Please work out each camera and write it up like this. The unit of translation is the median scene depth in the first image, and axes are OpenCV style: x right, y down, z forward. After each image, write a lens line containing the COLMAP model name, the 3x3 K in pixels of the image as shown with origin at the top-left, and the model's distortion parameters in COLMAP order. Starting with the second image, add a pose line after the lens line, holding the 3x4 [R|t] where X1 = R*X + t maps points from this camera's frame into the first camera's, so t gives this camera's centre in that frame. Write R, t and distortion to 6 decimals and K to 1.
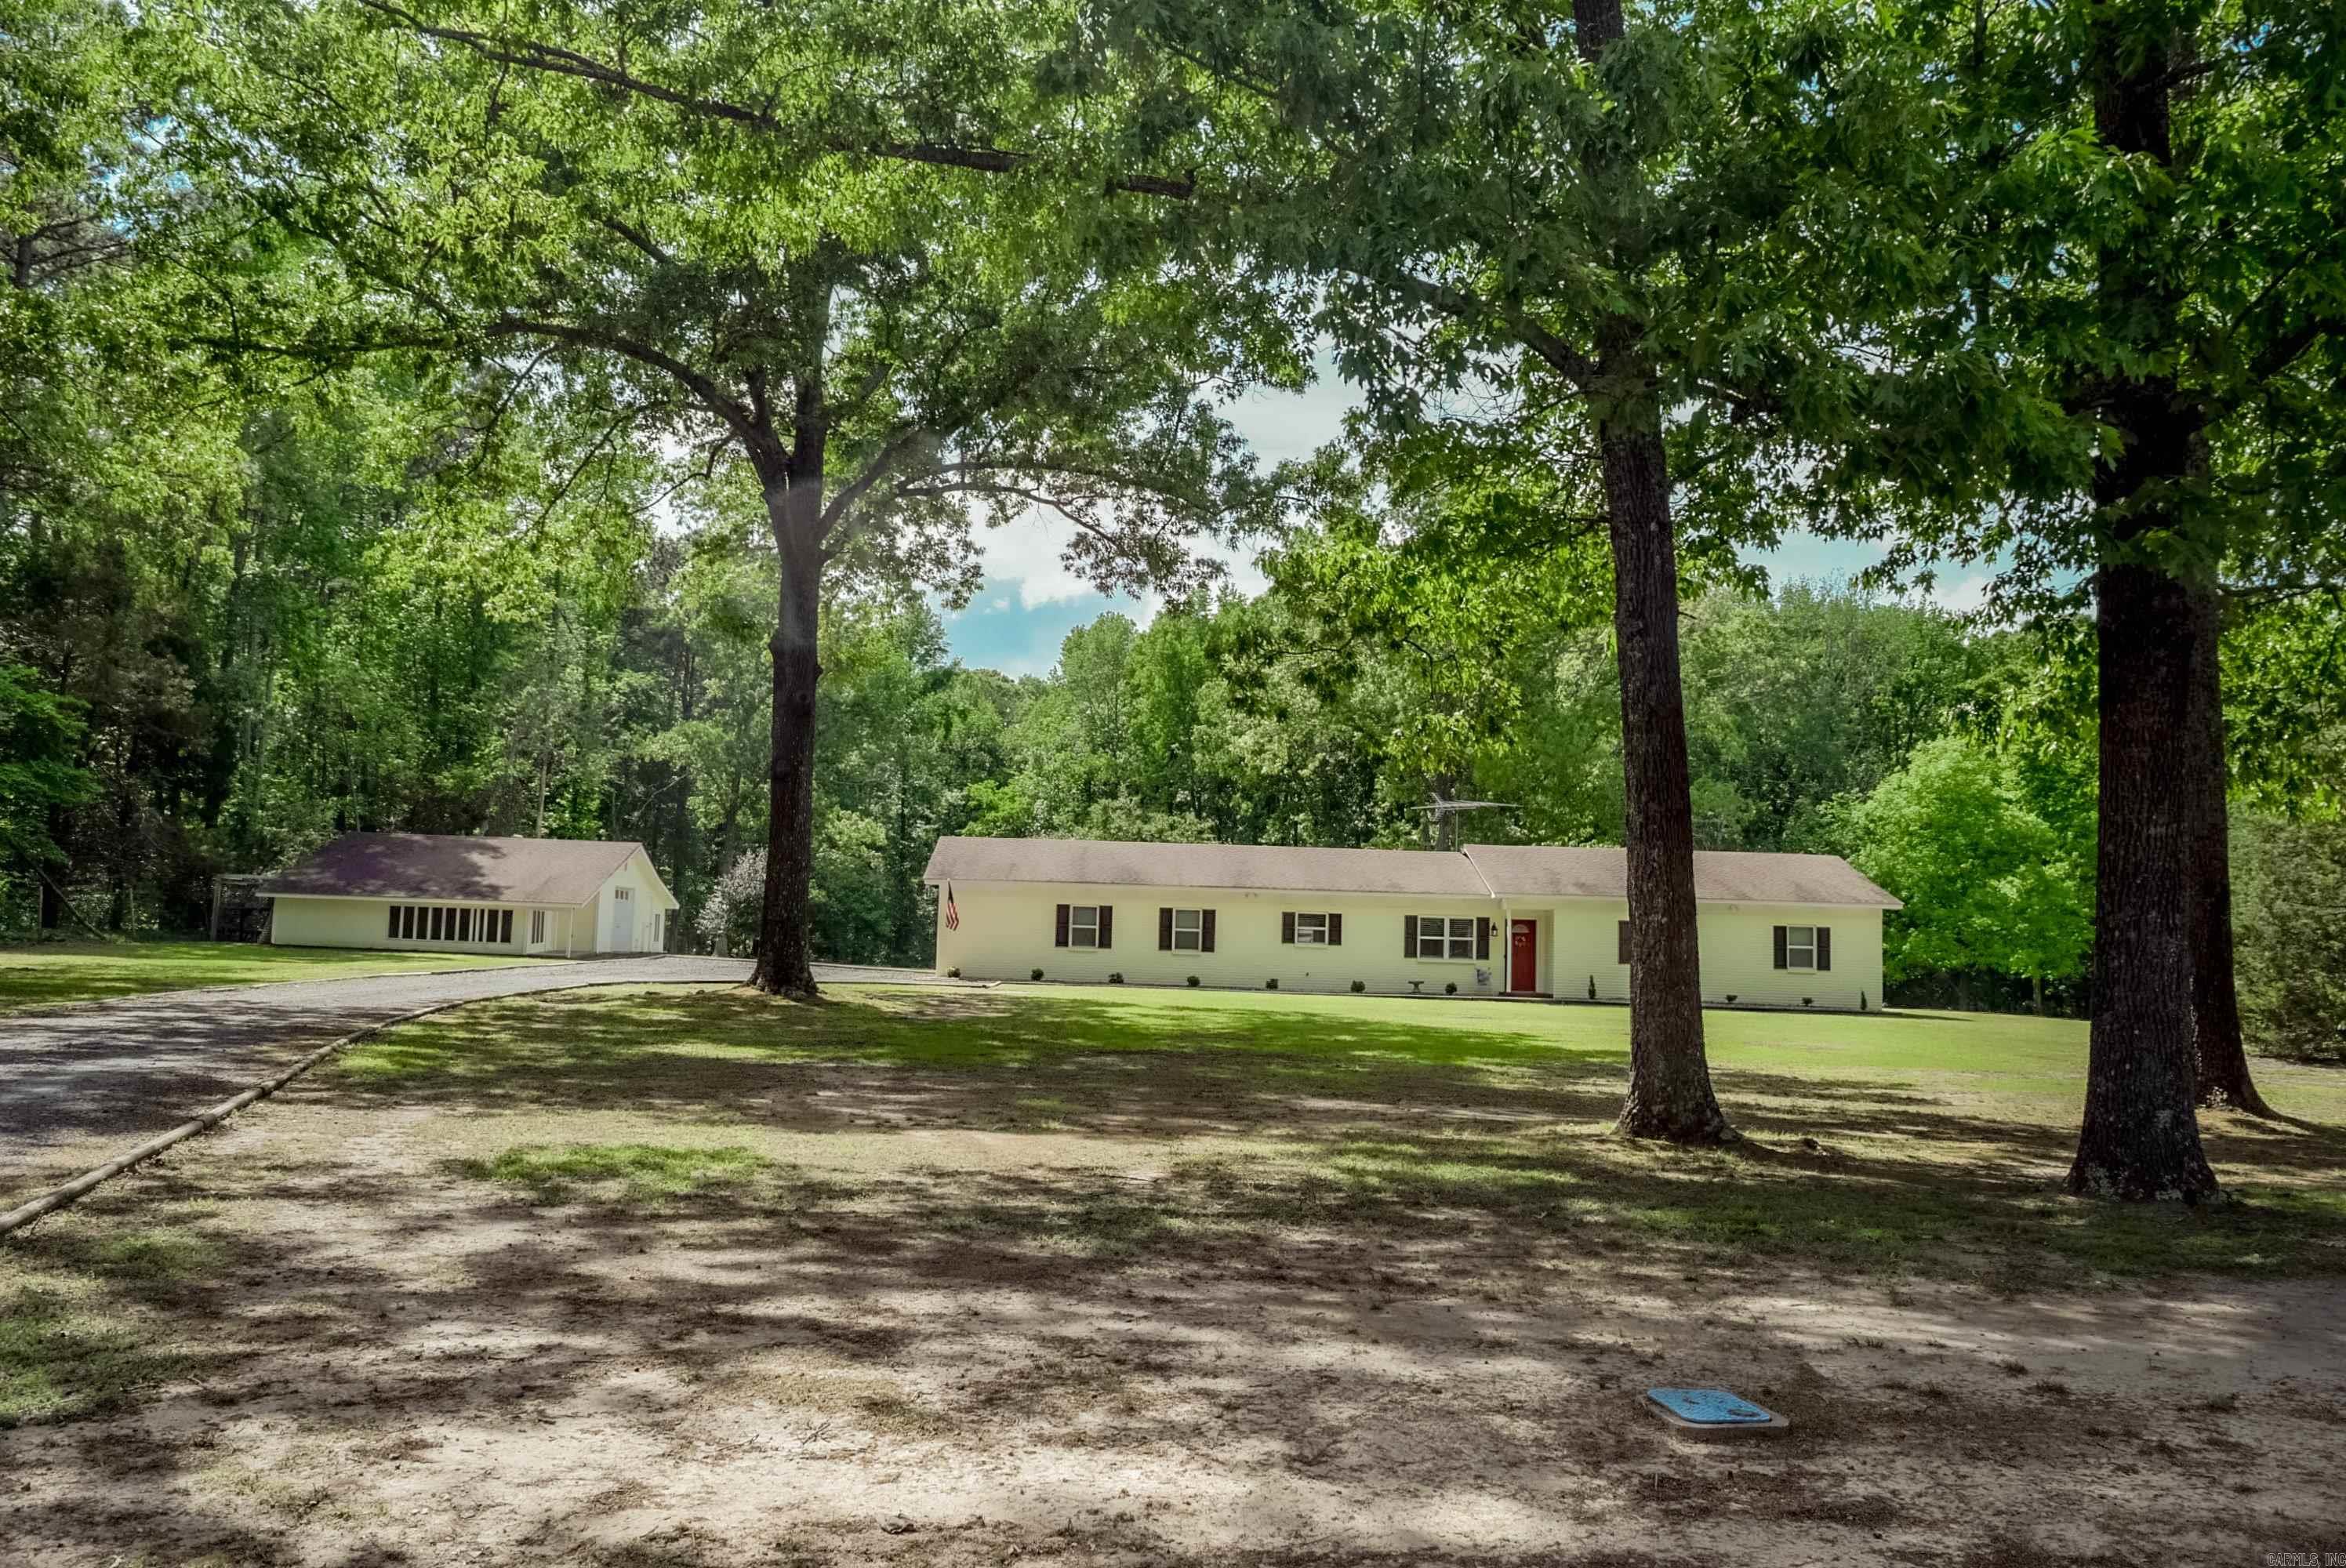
lens RADIAL K [[1822.9, 0, 1173.0], [0, 1822.9, 784.0], [0, 0, 1]] dist [-0.005653, -0.004428]
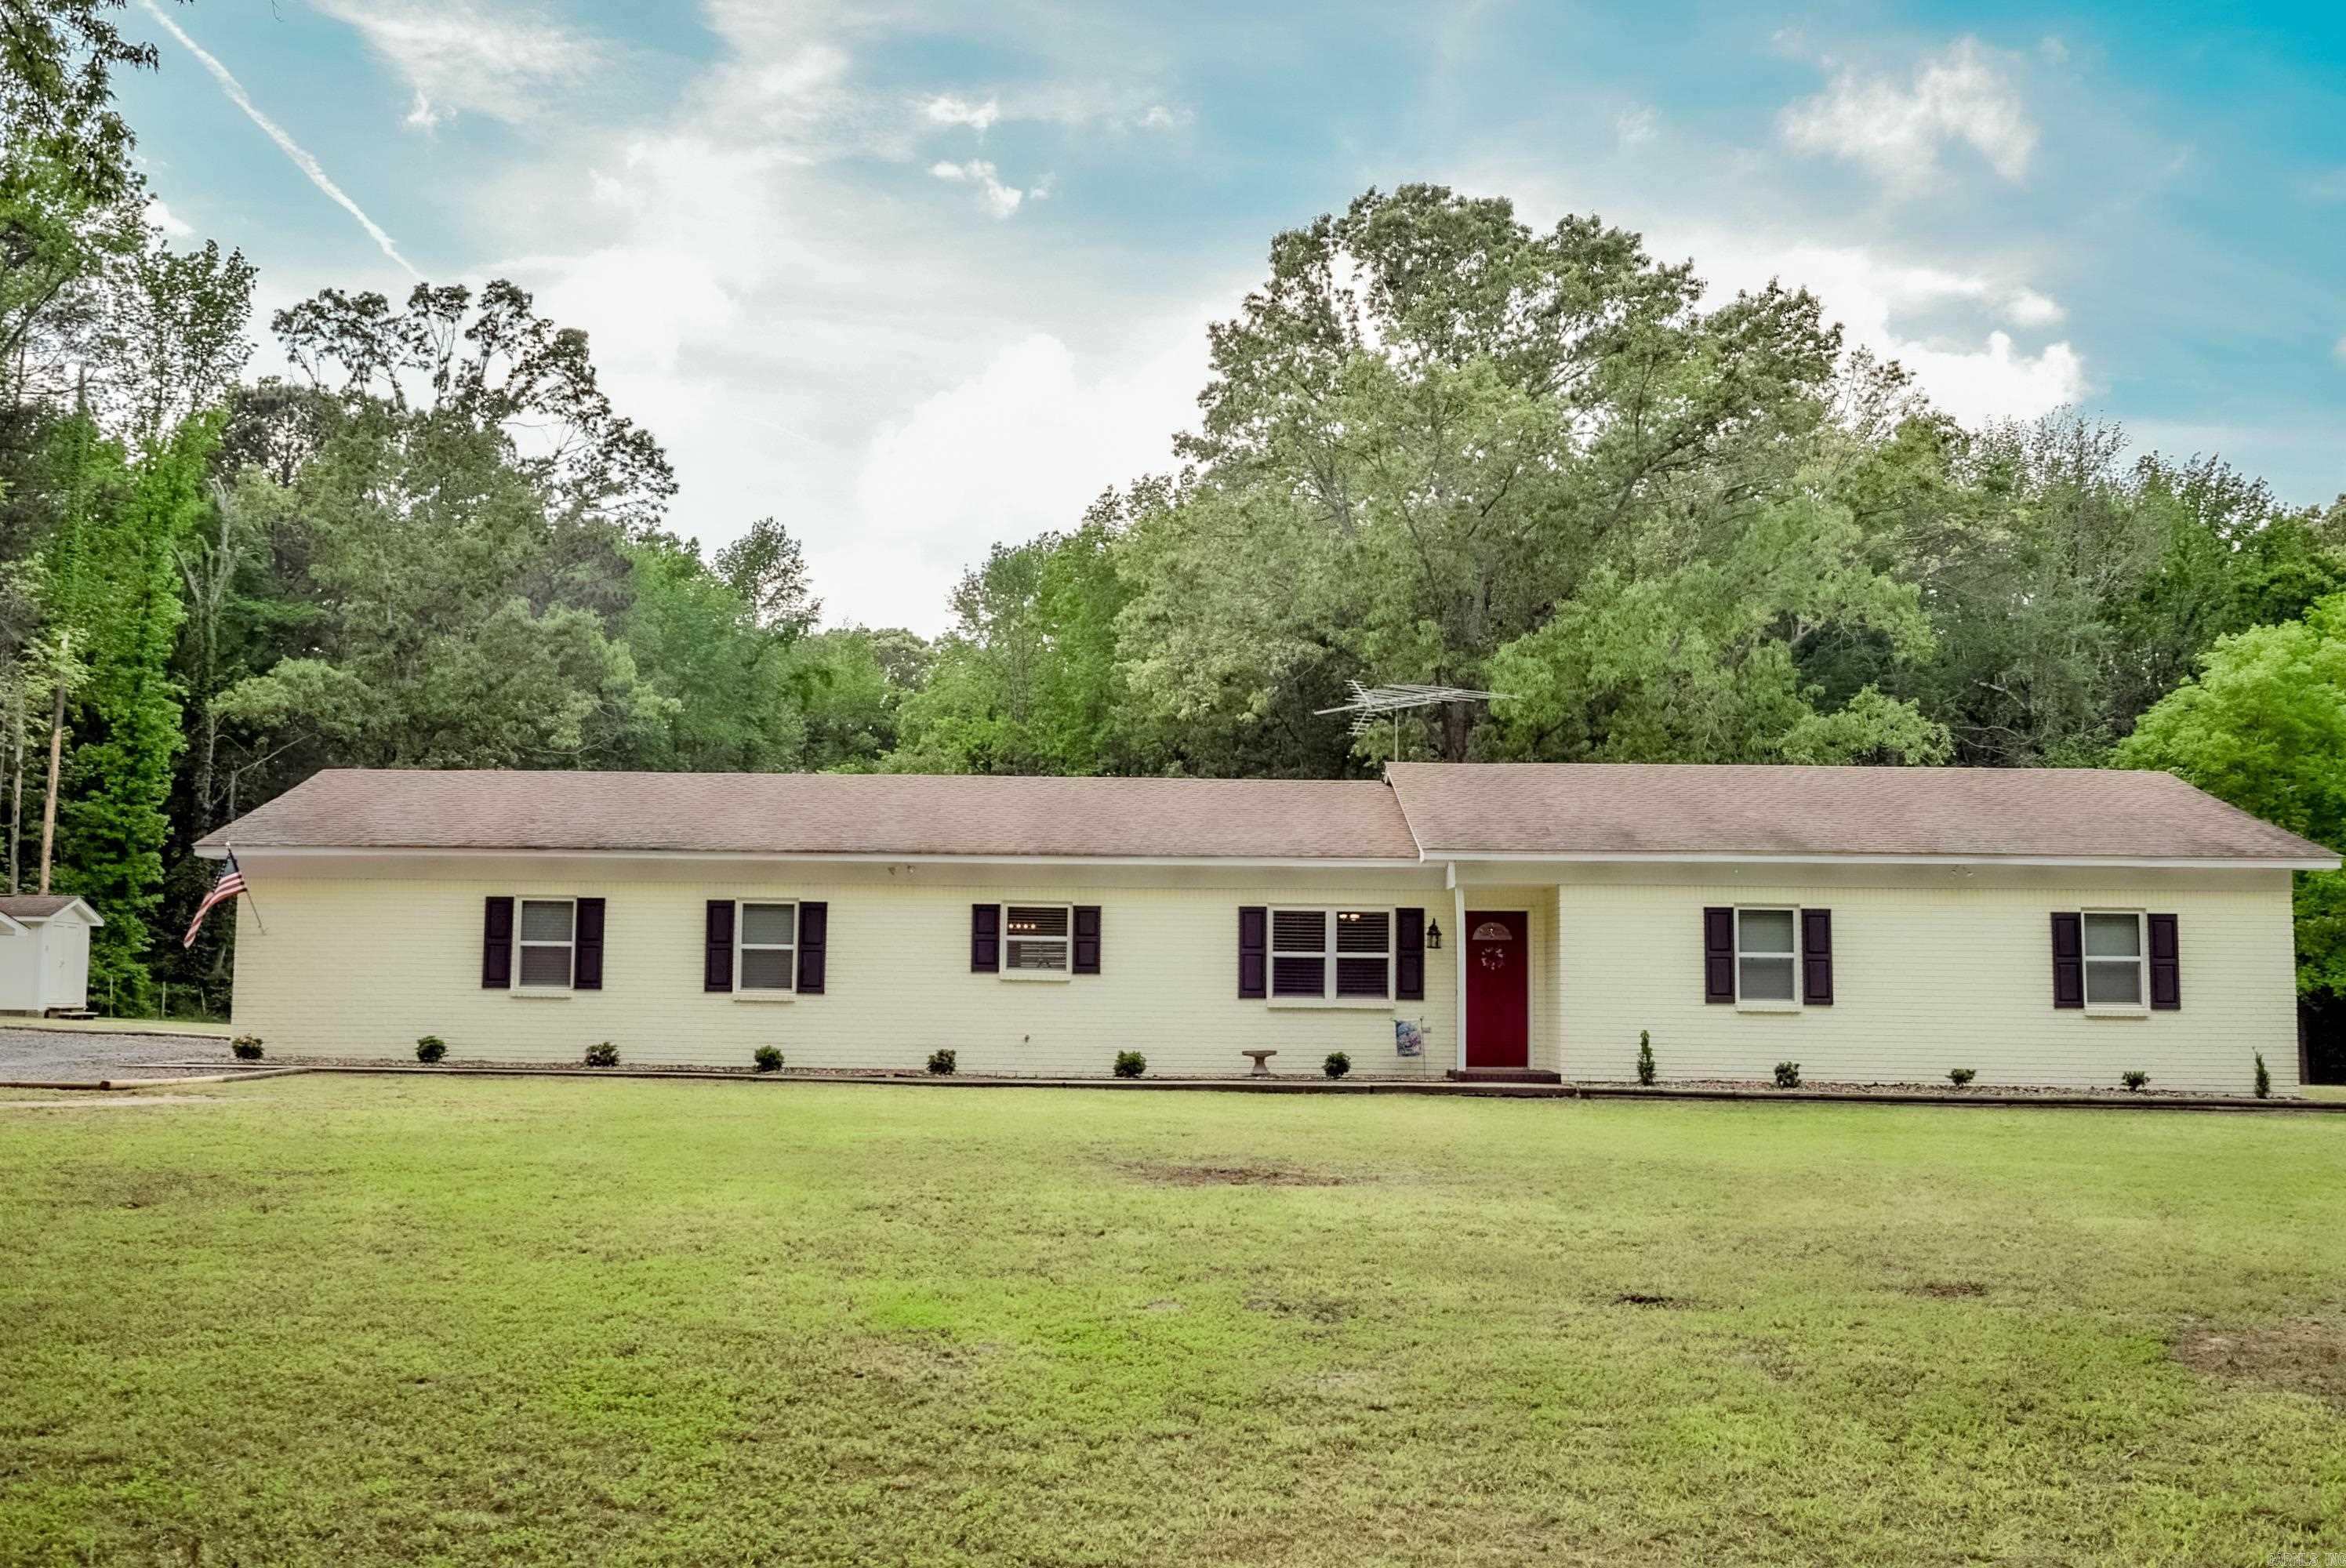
lens RADIAL K [[2192.3, 0, 1173.0], [0, 2192.3, 784.0], [0, 0, 1]] dist [0.016012, 0.007663]
pose [[0.999361, -0.019069, -0.030247, 0.128204], [0.019337, 0.999776, 0.008604, 0.036186], [0.030076, -0.009183, 0.999505, 0.447596]]
